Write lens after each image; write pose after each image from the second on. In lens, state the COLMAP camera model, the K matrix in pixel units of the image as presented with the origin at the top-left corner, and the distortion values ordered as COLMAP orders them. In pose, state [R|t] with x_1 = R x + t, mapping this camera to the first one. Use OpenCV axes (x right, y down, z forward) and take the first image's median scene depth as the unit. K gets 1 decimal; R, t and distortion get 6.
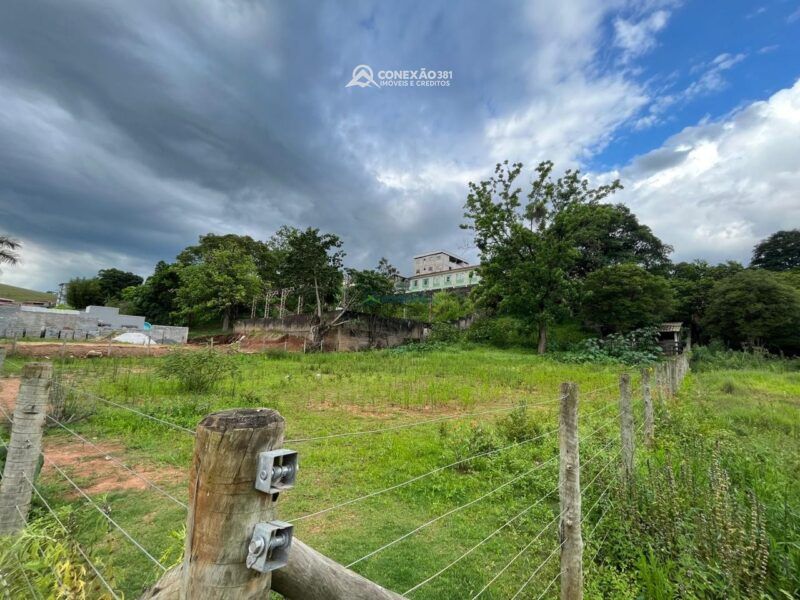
lens RADIAL K [[328.4, 0, 399.1], [0, 328.4, 304.5], [0, 0, 1]] dist [-0.000565, -0.000269]
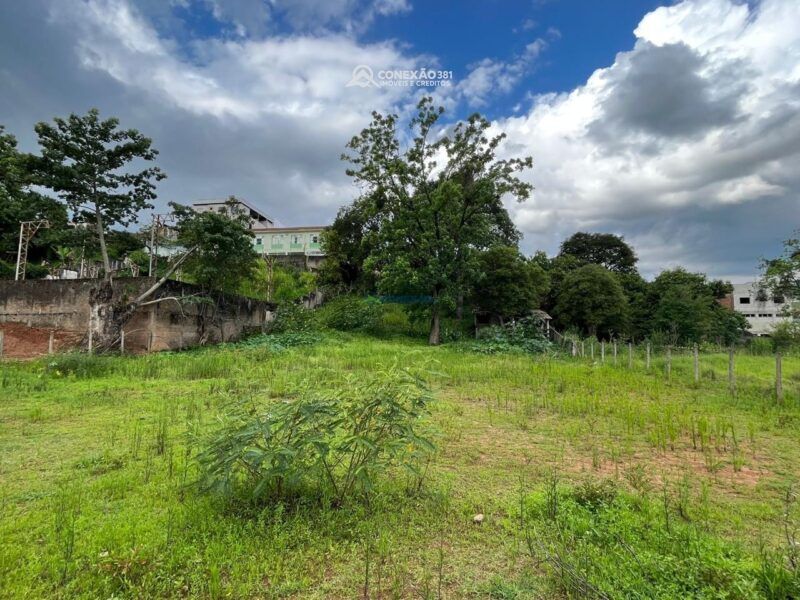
lens RADIAL K [[412.8, 0, 400.0], [0, 412.8, 300.0], [0, 0, 1]] dist [-0.001099, -0.000293]
pose [[0.816943, 0.031518, 0.575856, -0.232006], [-0.058217, 0.997912, 0.027972, 0.012317], [-0.573772, -0.056376, 0.817072, 0.186779]]
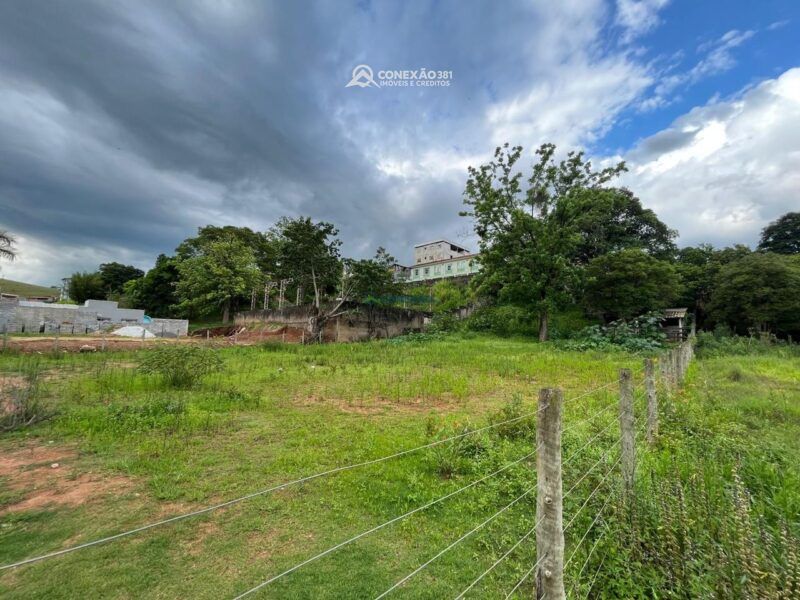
lens RADIAL K [[328.4, 0, 399.1], [0, 328.4, 304.5], [0, 0, 1]] dist [-0.000565, -0.000269]
pose [[0.999869, -0.014260, -0.007632, 0.009882], [0.014491, 0.999414, 0.031023, 0.000804], [0.007185, -0.031129, 0.999490, 0.013516]]
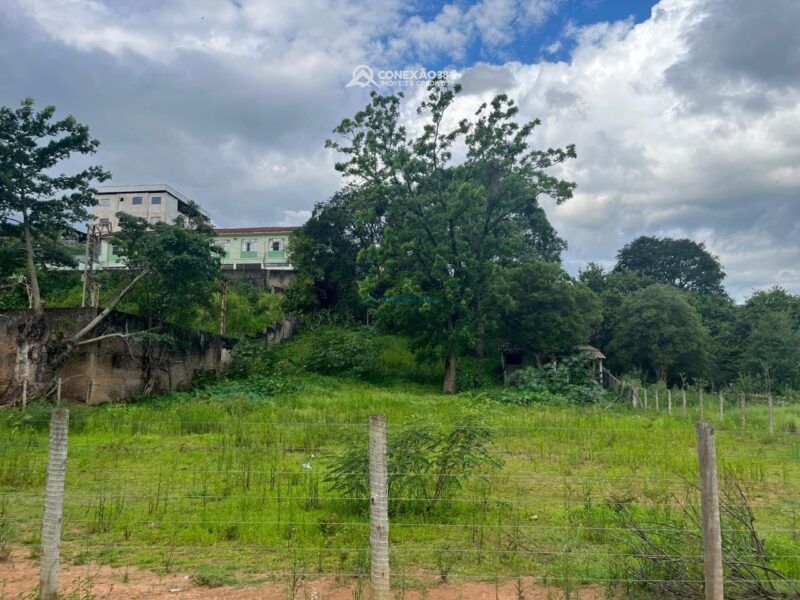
lens RADIAL K [[615.3, 0, 401.9], [0, 615.3, 301.7], [0, 0, 1]] dist [0.029971, -0.006420]
pose [[0.800708, 0.054897, 0.596534, -0.329269], [-0.057302, 0.998245, -0.014950, -0.000718], [-0.596308, -0.022212, 0.802449, 0.109551]]
